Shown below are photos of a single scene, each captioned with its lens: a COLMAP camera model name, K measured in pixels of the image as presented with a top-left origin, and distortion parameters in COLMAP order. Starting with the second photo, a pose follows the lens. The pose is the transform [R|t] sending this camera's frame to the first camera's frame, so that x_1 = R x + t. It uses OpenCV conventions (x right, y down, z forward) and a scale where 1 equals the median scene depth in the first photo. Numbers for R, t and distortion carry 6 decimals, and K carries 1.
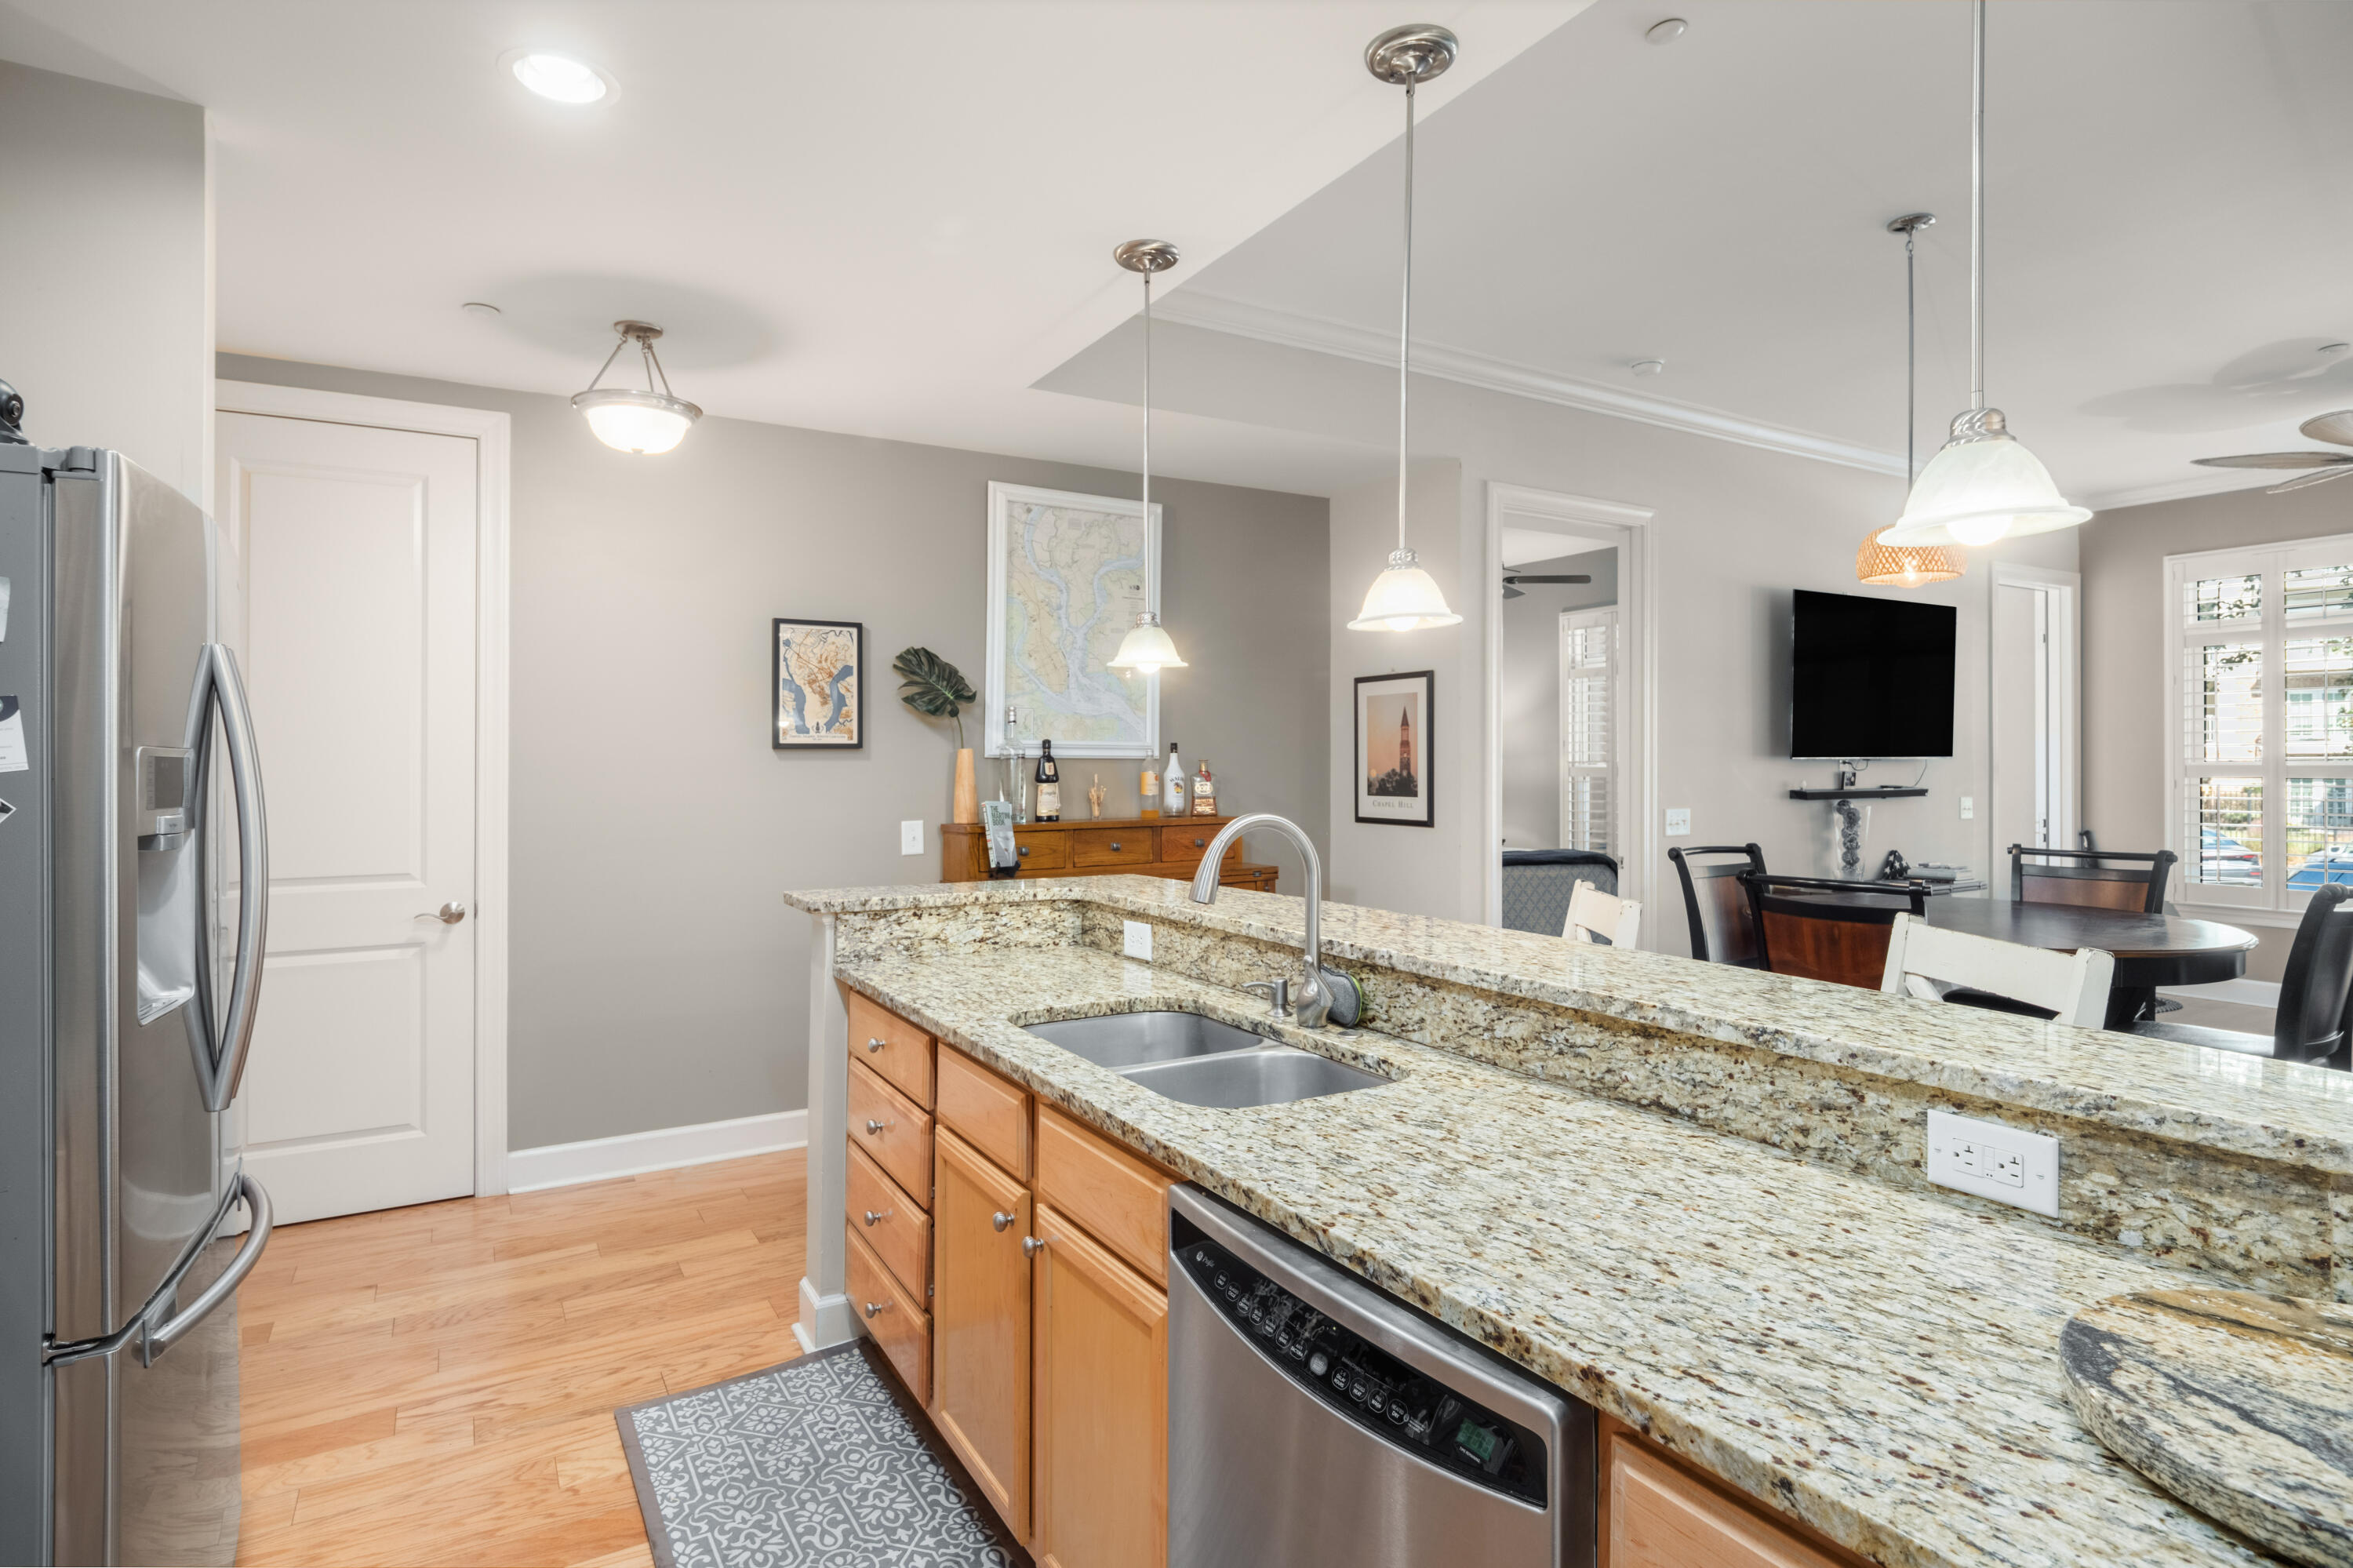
lens RADIAL K [[1206.4, 0, 1180.6], [0, 1206.4, 764.1], [0, 0, 1]] dist [0.003130, -0.004126]
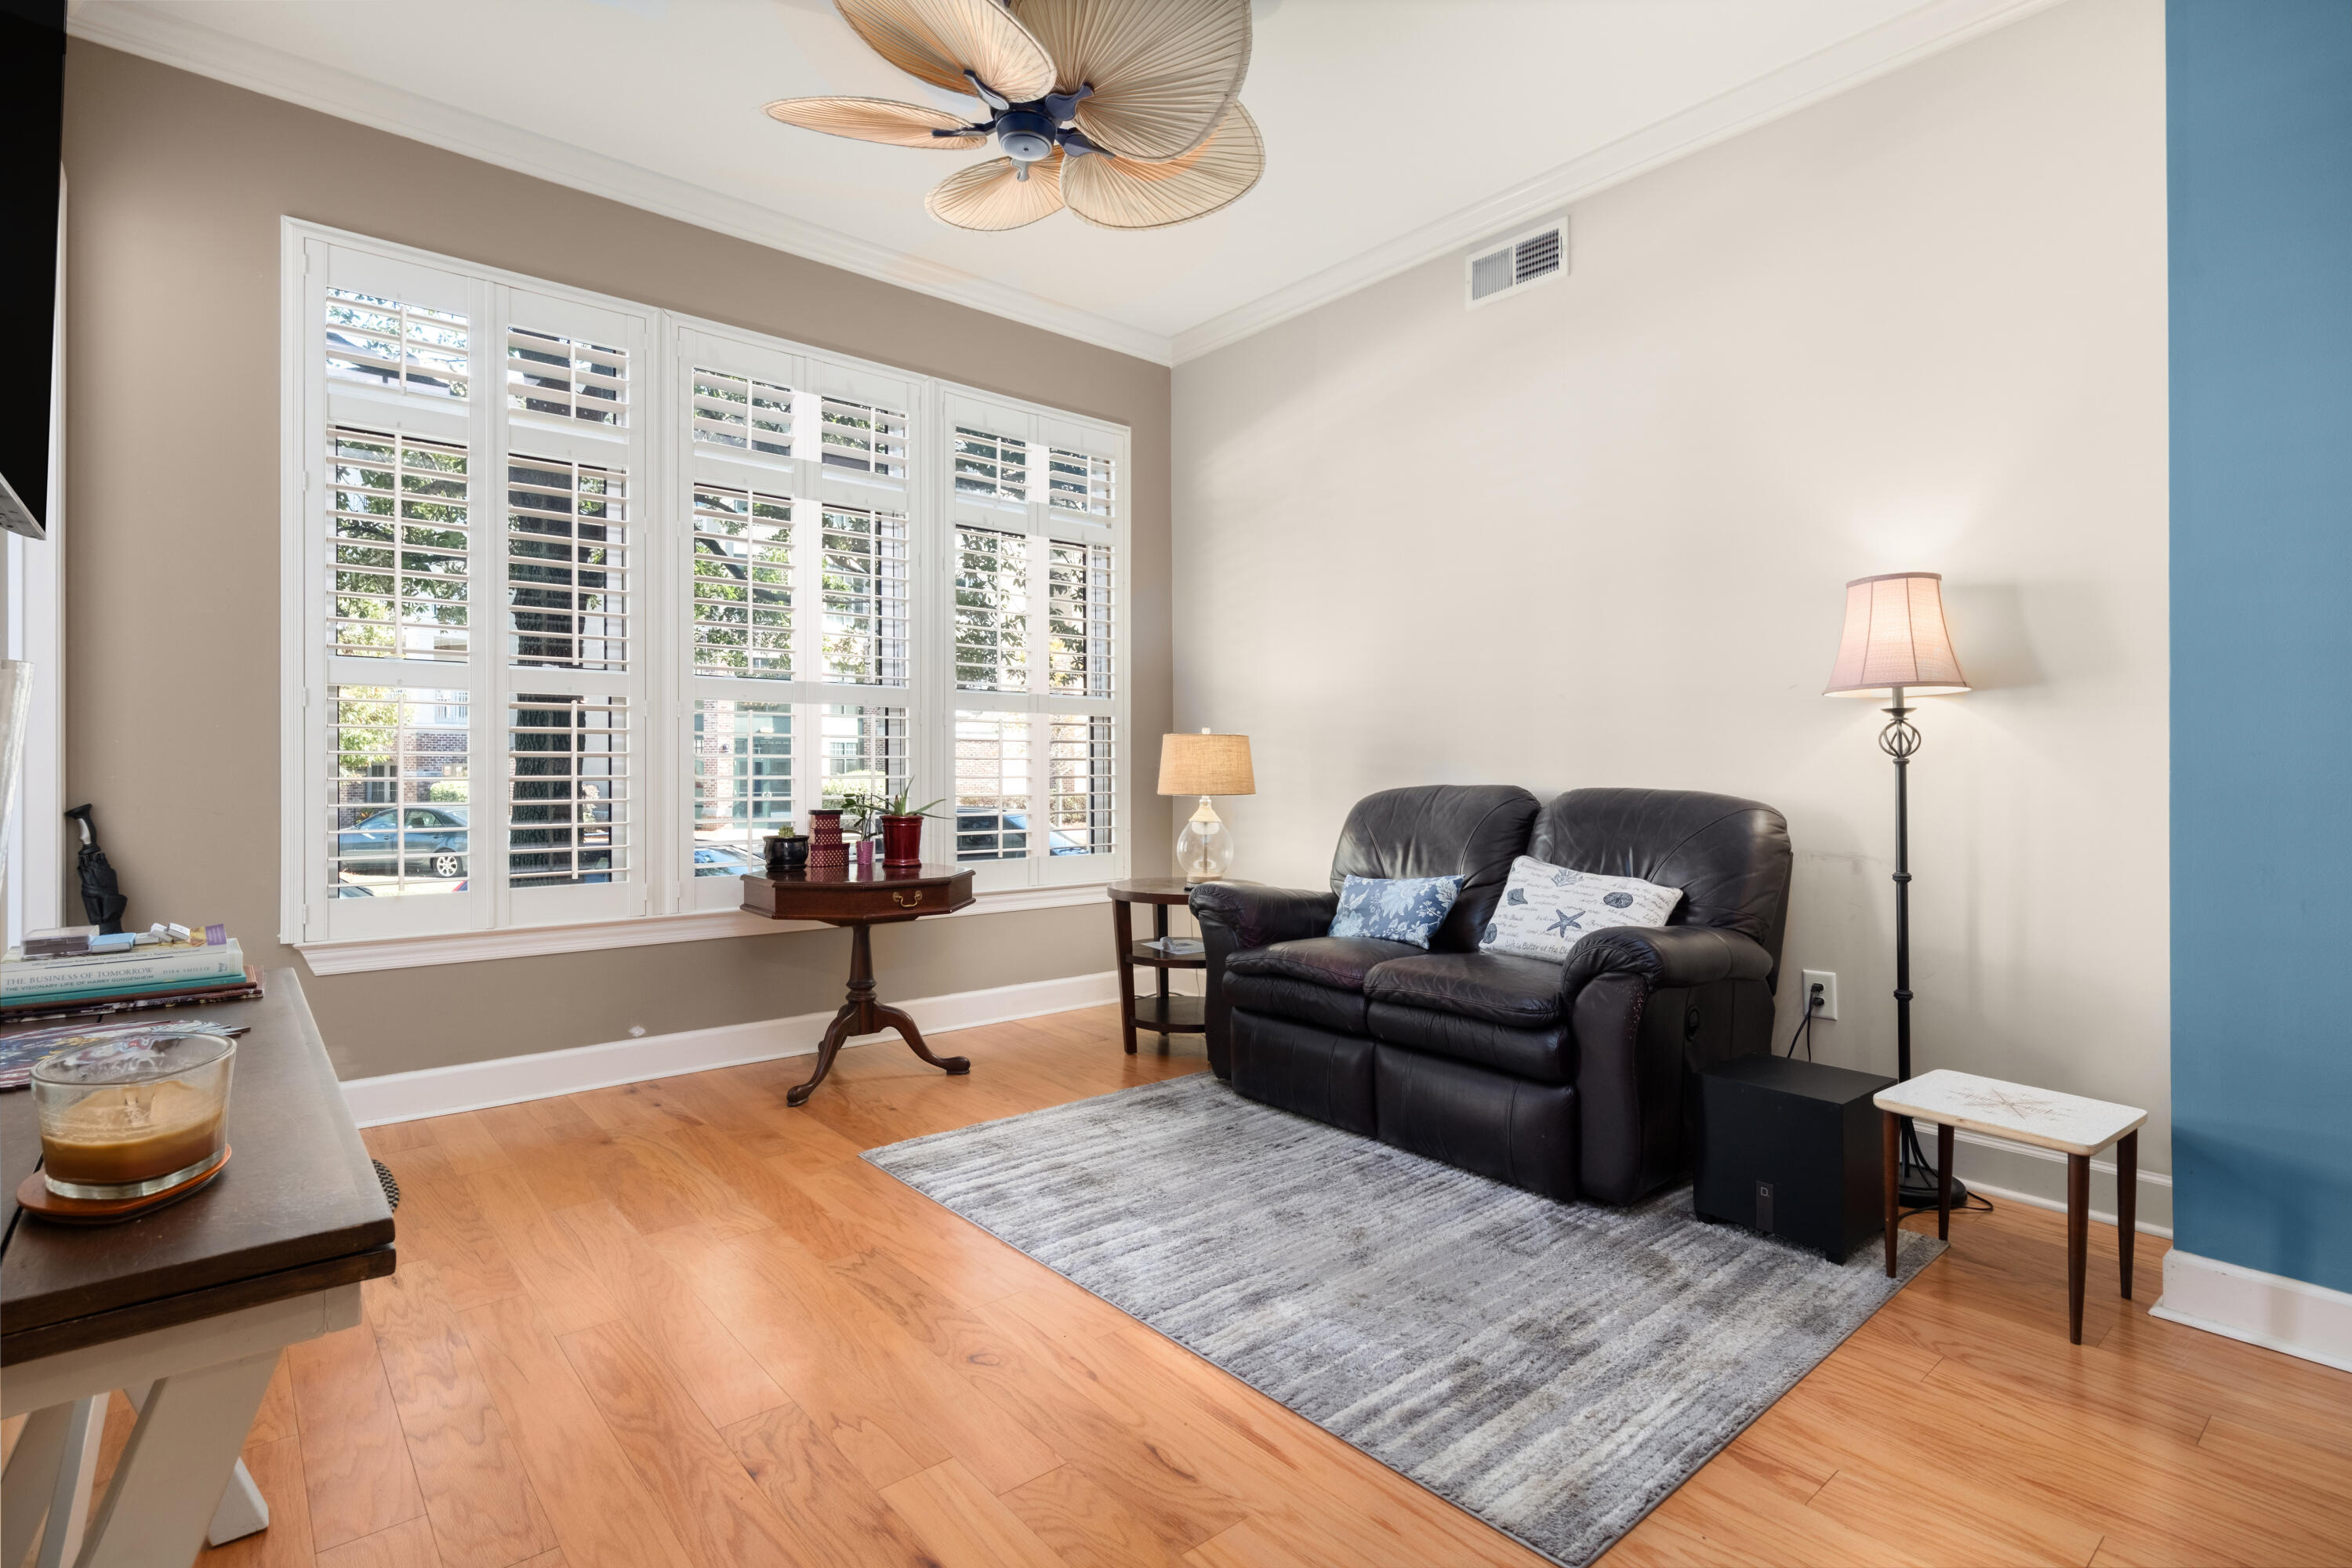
lens RADIAL K [[1173.4, 0, 1179.0], [0, 1173.4, 764.4], [0, 0, 1]] dist [0.023148, -0.000982]
pose [[-0.155459, -0.000127, 0.987842, 0.448311], [-0.006721, 0.999977, -0.000929, 0.059193], [-0.987819, -0.006784, -0.155457, 1.056629]]
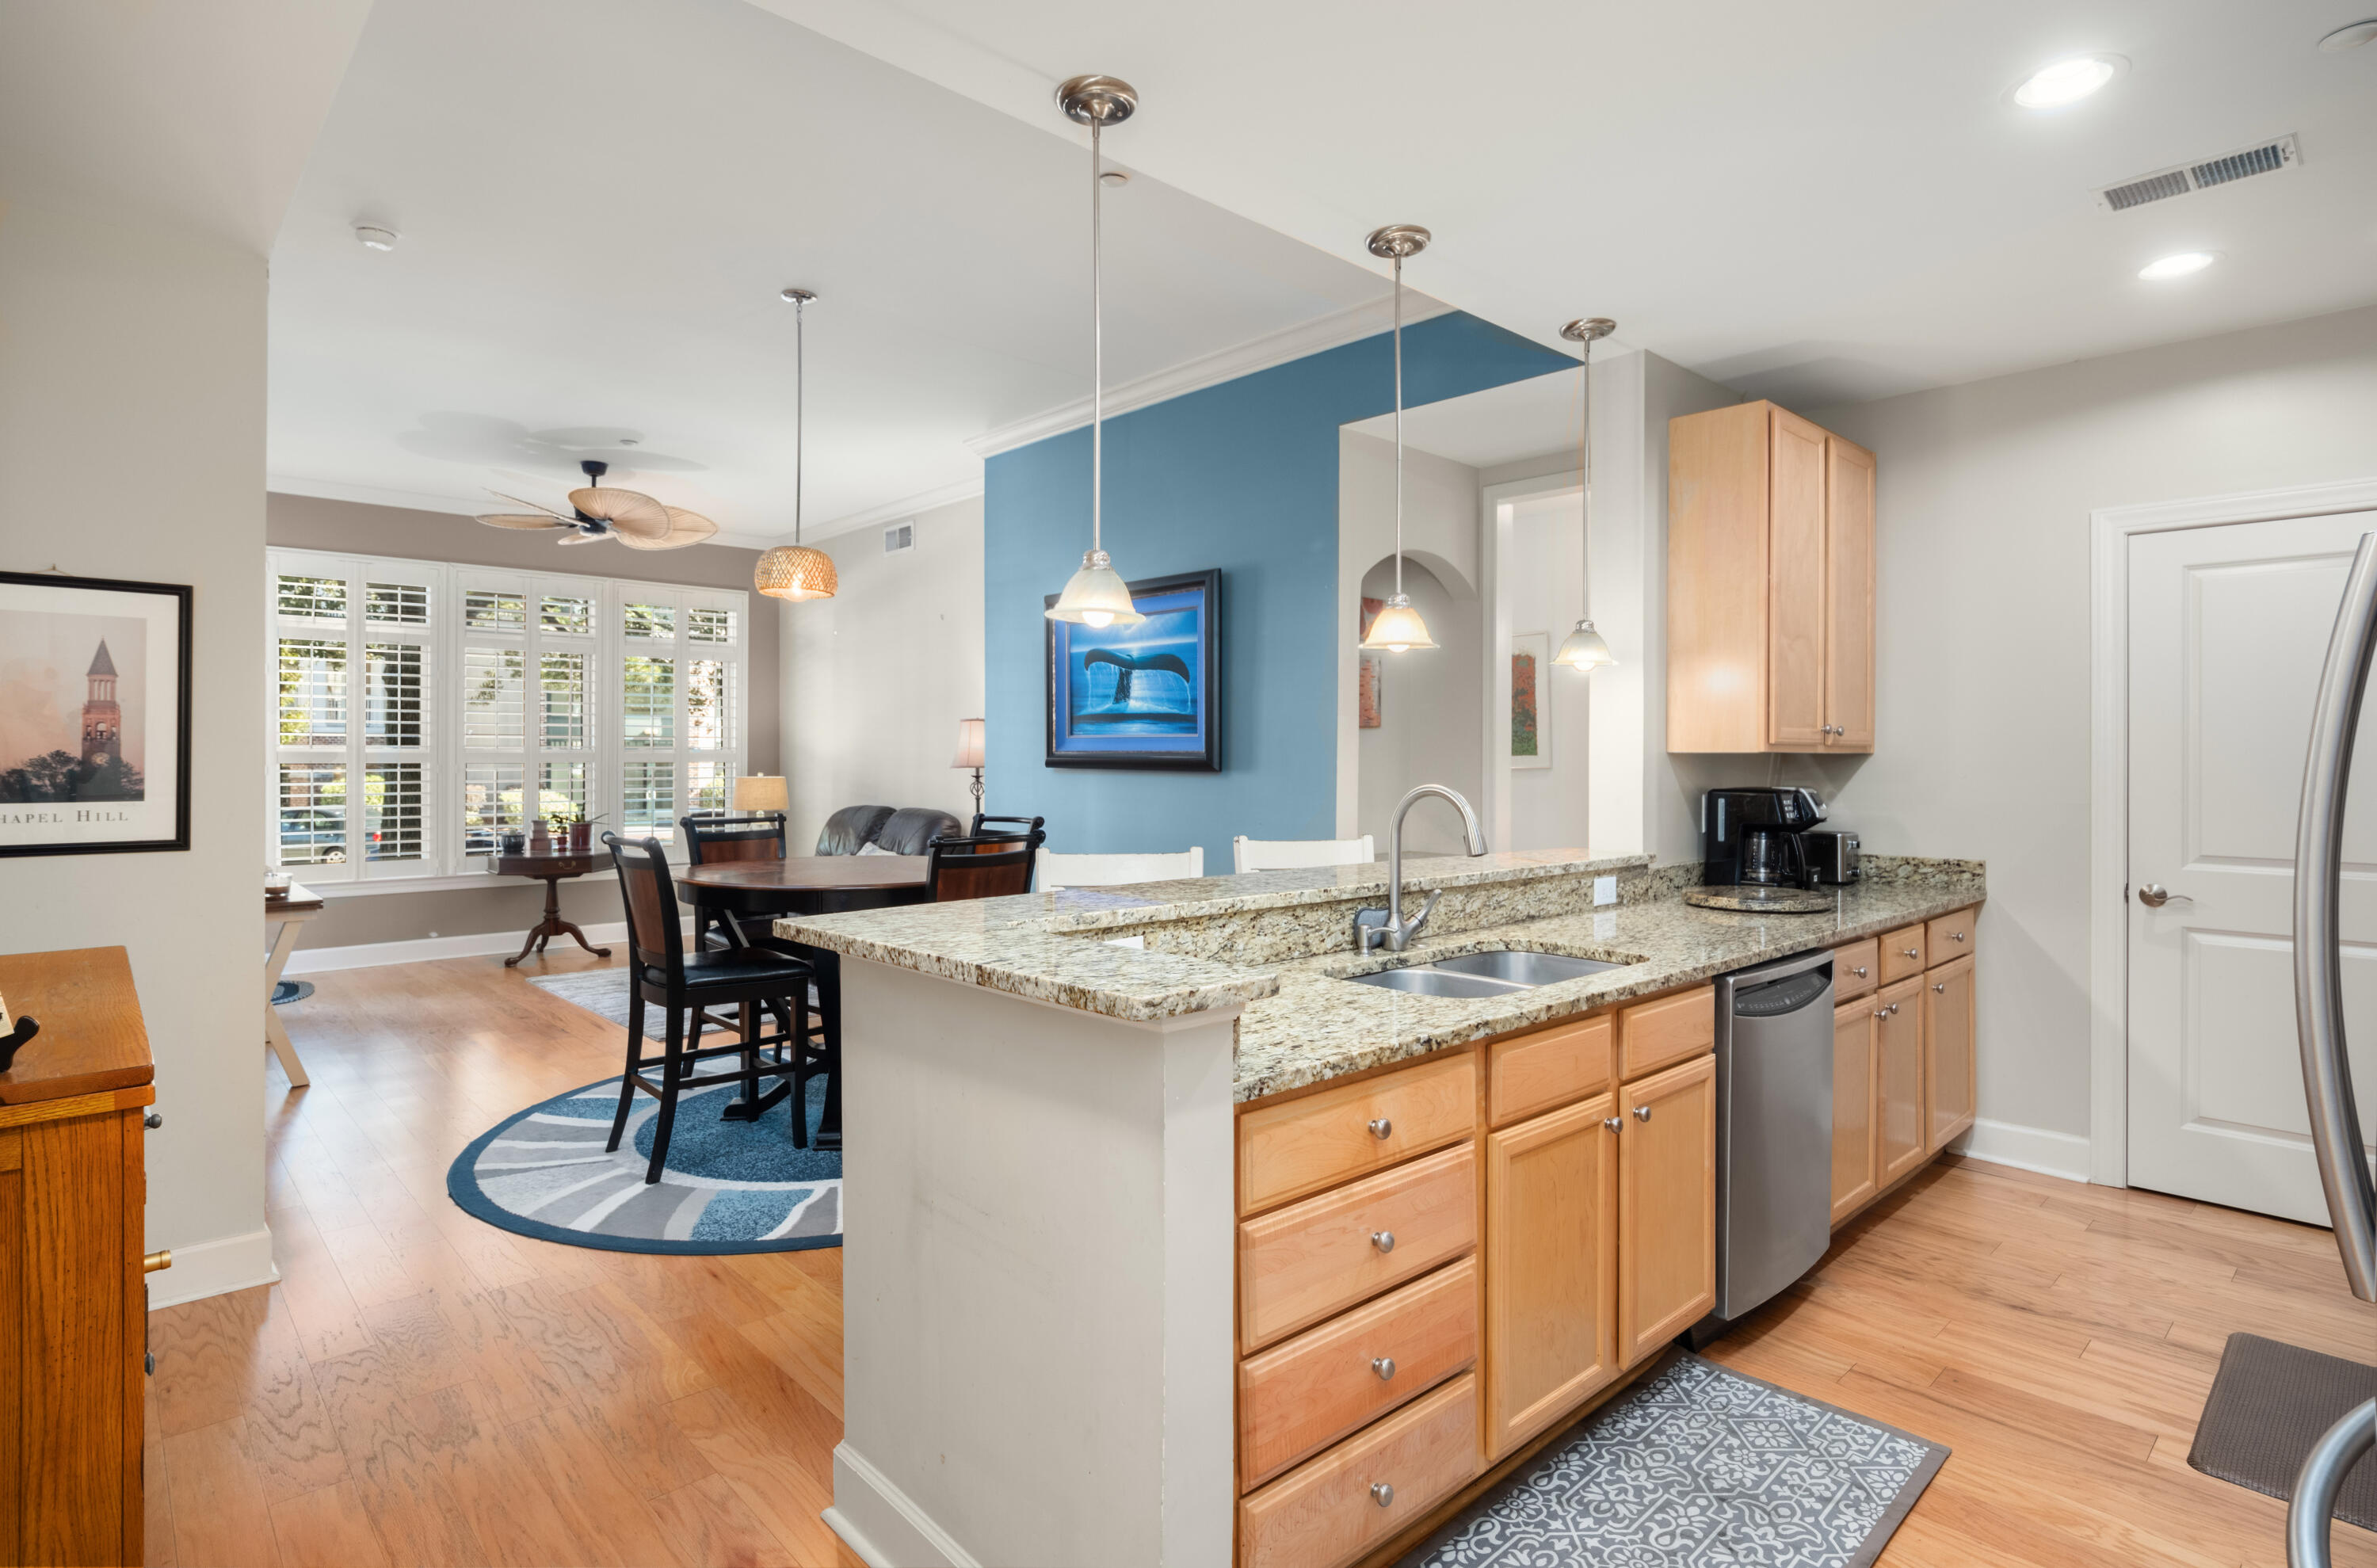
lens RADIAL K [[1224.5, 0, 1195.9], [0, 1224.5, 747.6], [0, 0, 1]] dist [0.001032, -0.000916]
pose [[-0.207426, 0.007162, 0.978224, -0.489633], [-0.002346, 0.999967, -0.007819, 0.005532], [-0.978248, -0.003916, -0.207403, 0.646673]]
